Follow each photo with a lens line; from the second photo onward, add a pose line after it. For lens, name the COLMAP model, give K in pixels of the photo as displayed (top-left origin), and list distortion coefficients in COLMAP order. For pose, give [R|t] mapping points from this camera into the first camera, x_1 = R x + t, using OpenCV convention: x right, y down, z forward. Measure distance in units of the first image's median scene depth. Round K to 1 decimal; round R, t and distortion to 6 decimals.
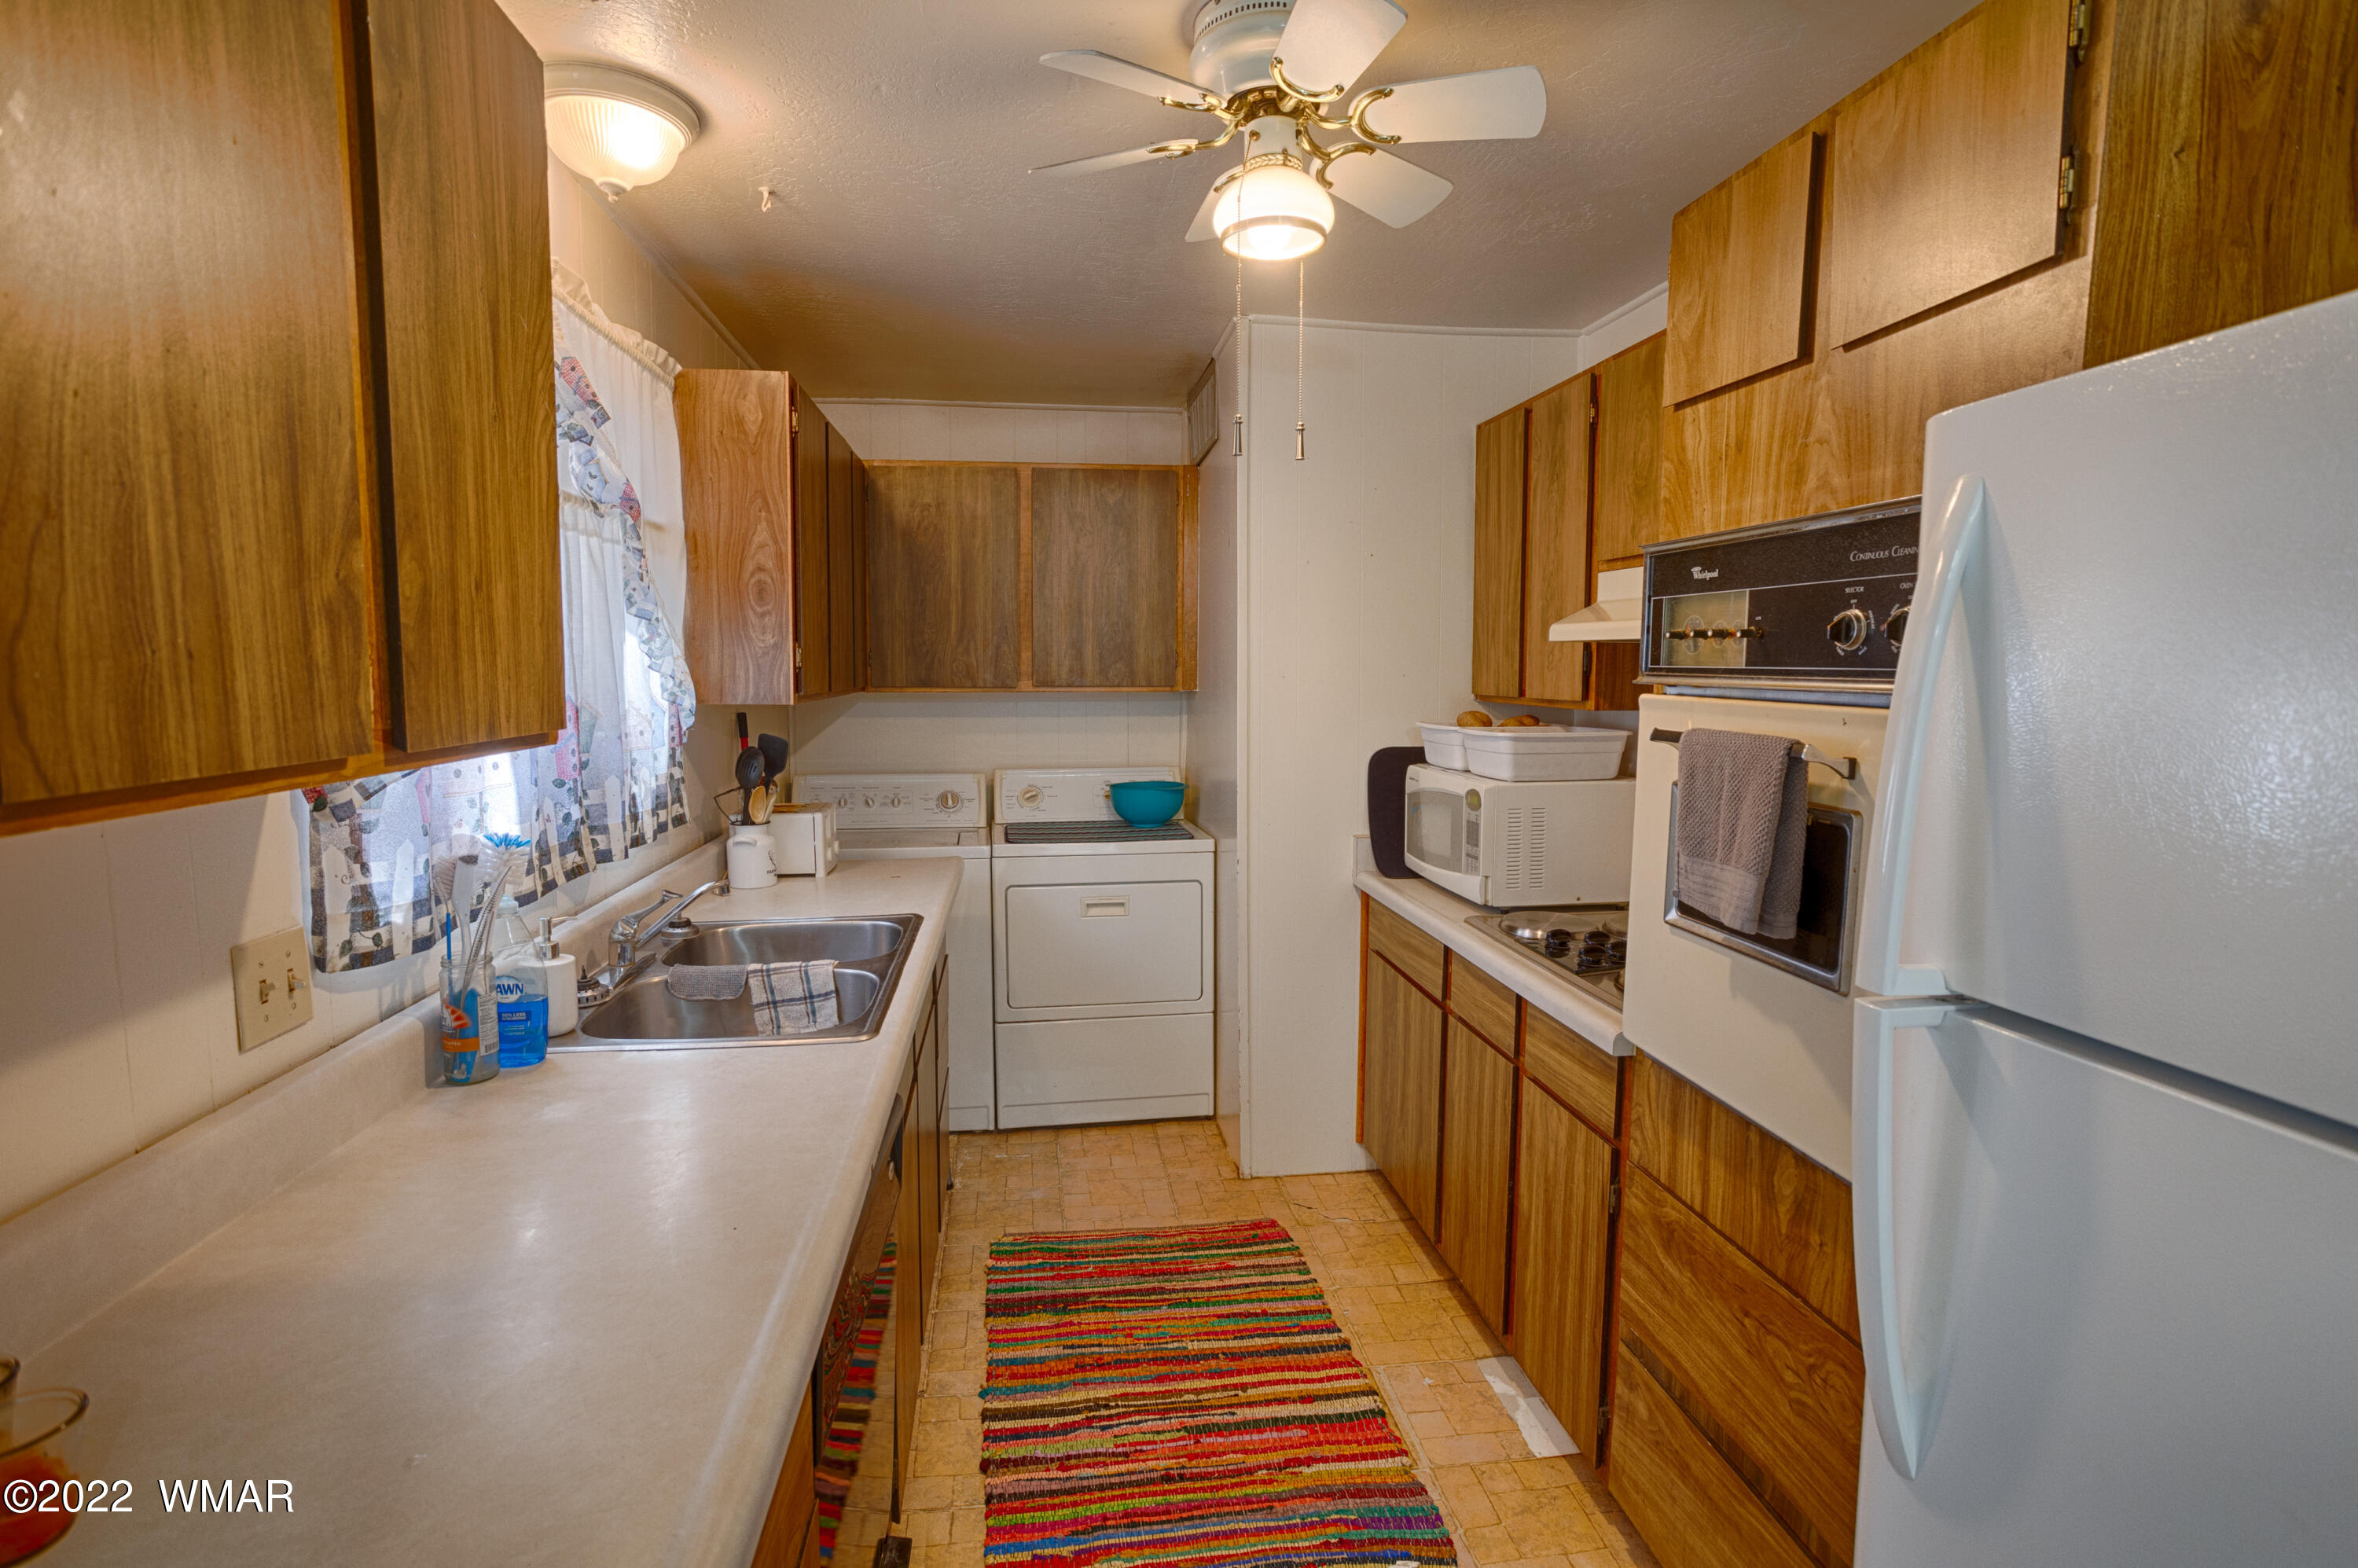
lens RADIAL K [[1138.9, 0, 1180.7], [0, 1138.9, 782.8], [0, 0, 1]] dist [0.002186, 0.000456]
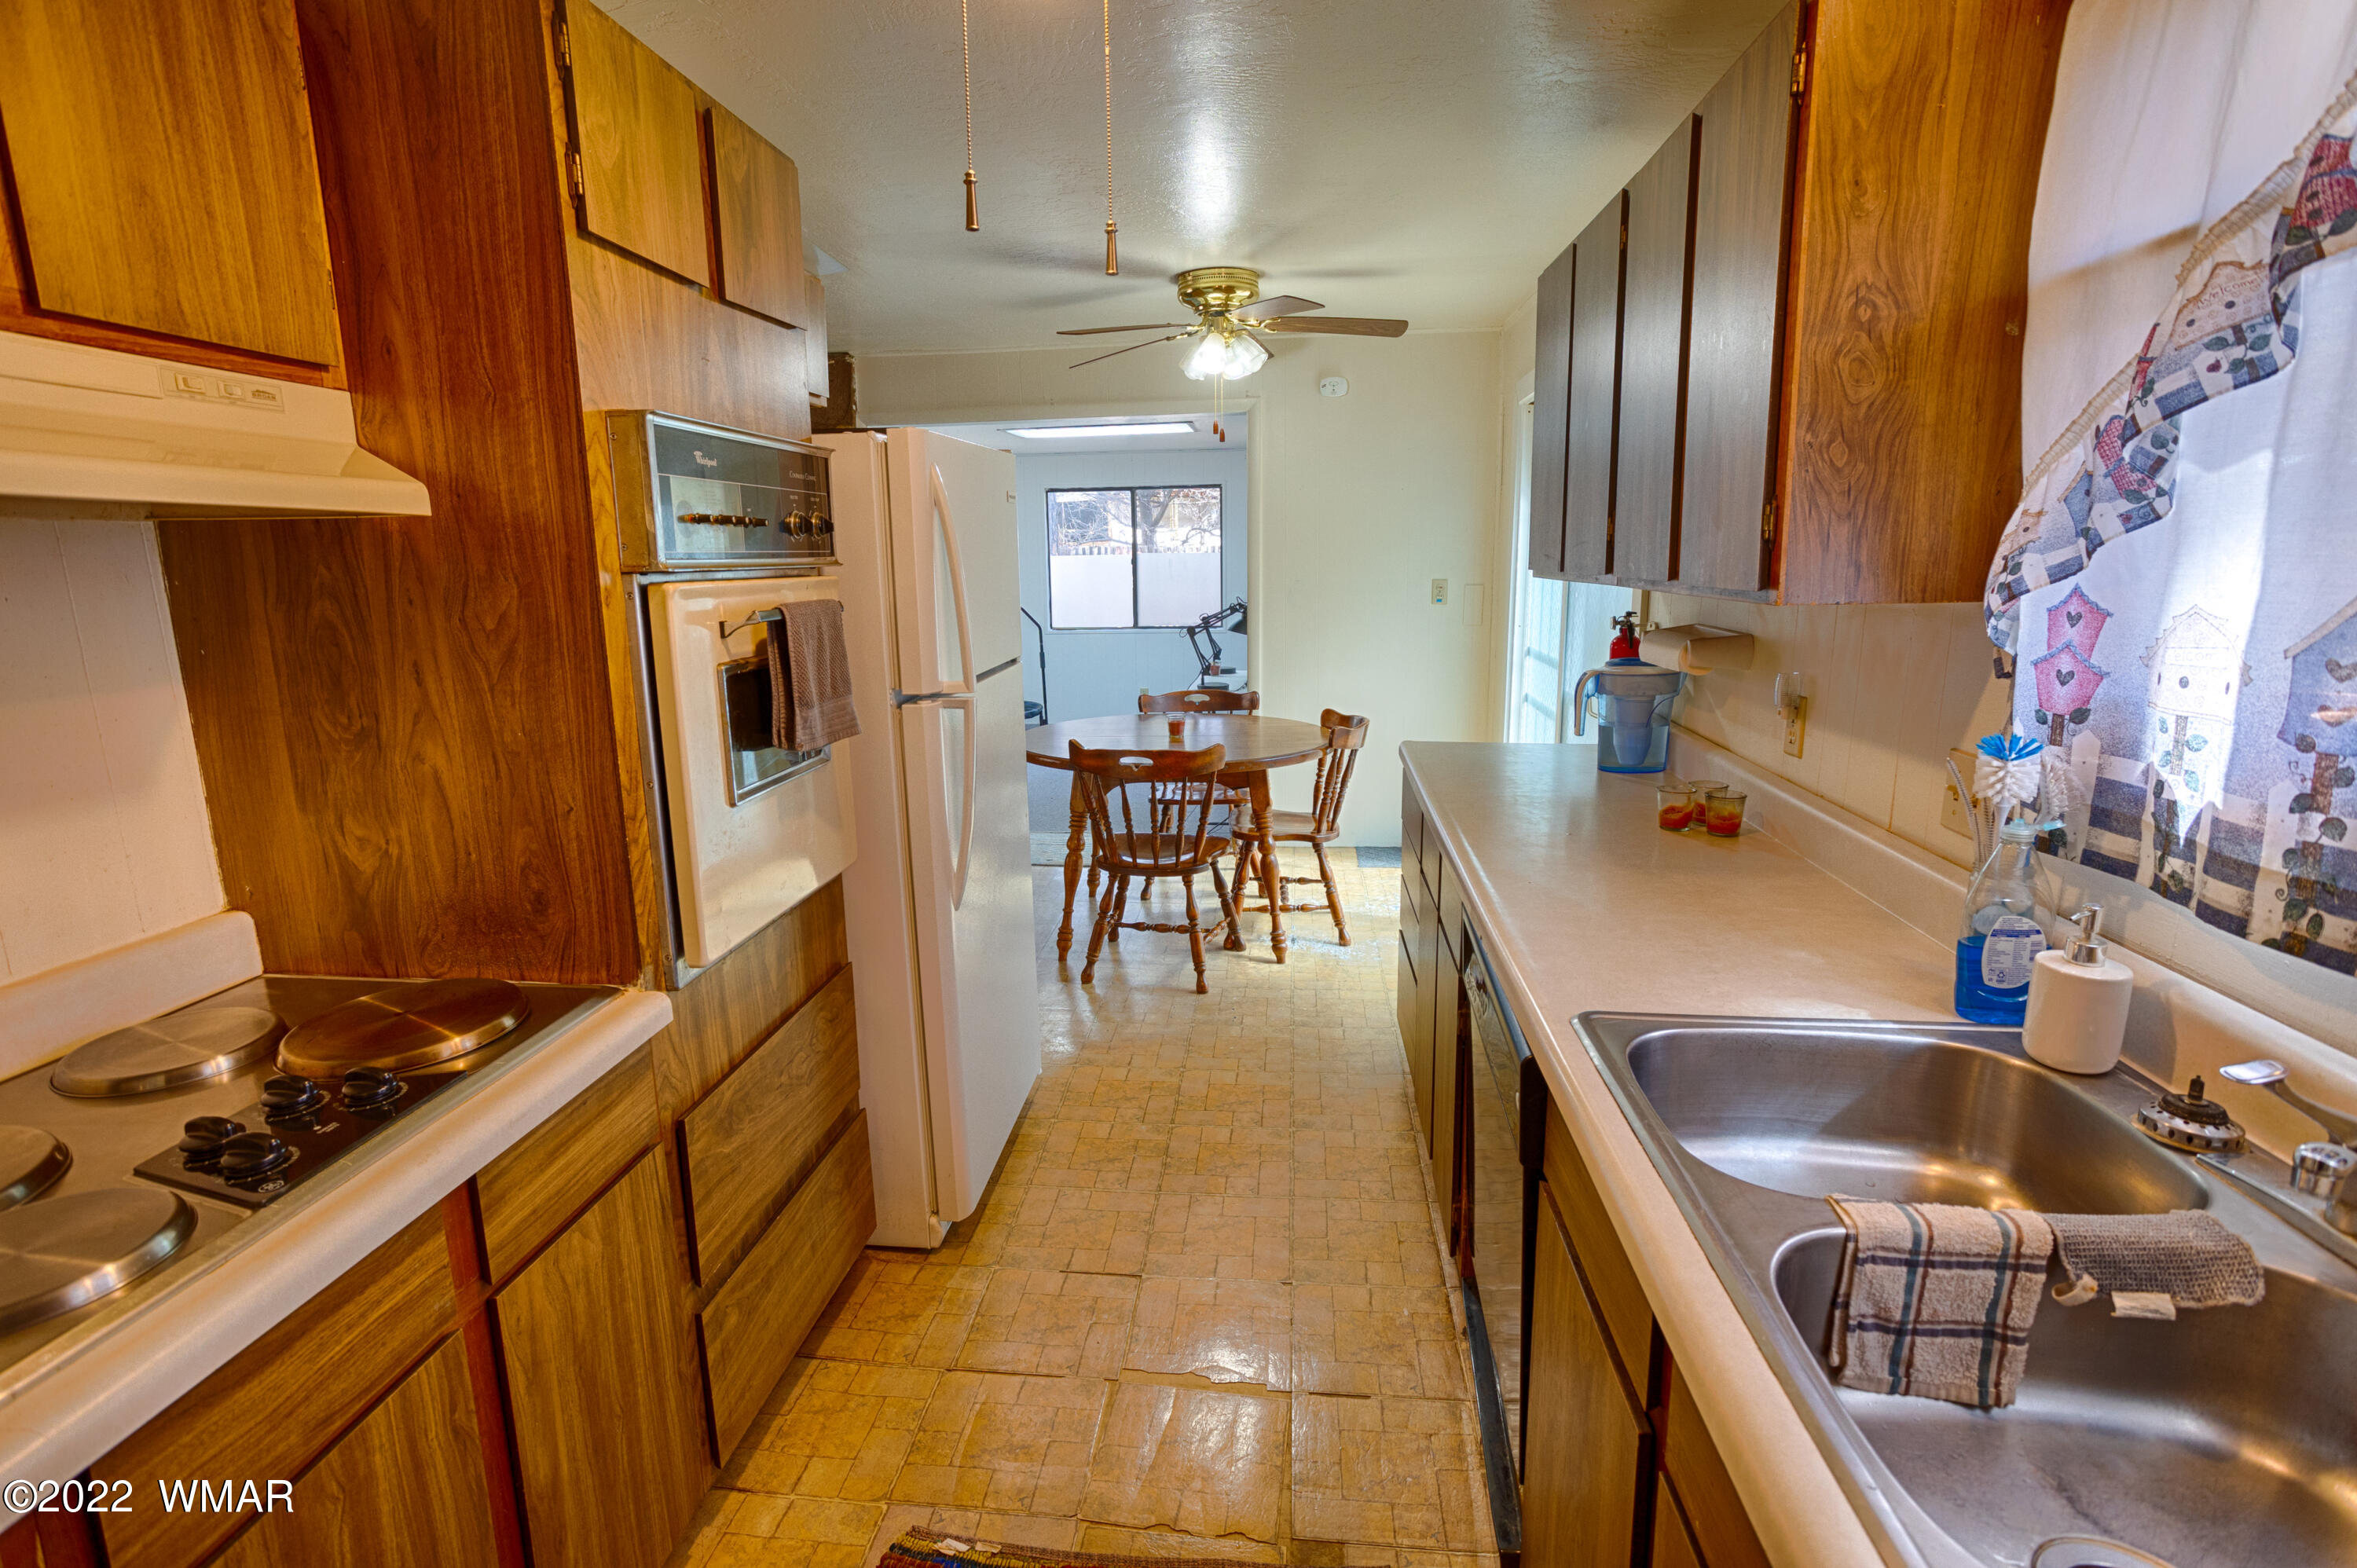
lens RADIAL K [[1138.4, 0, 1176.3], [0, 1138.4, 776.9], [0, 0, 1]] dist [0.002186, 0.000456]
pose [[-0.971800, -0.029013, 0.234013, -0.206609], [0.040147, 0.957555, 0.285440, -0.186011], [-0.232362, 0.286786, -0.929388, 1.944572]]
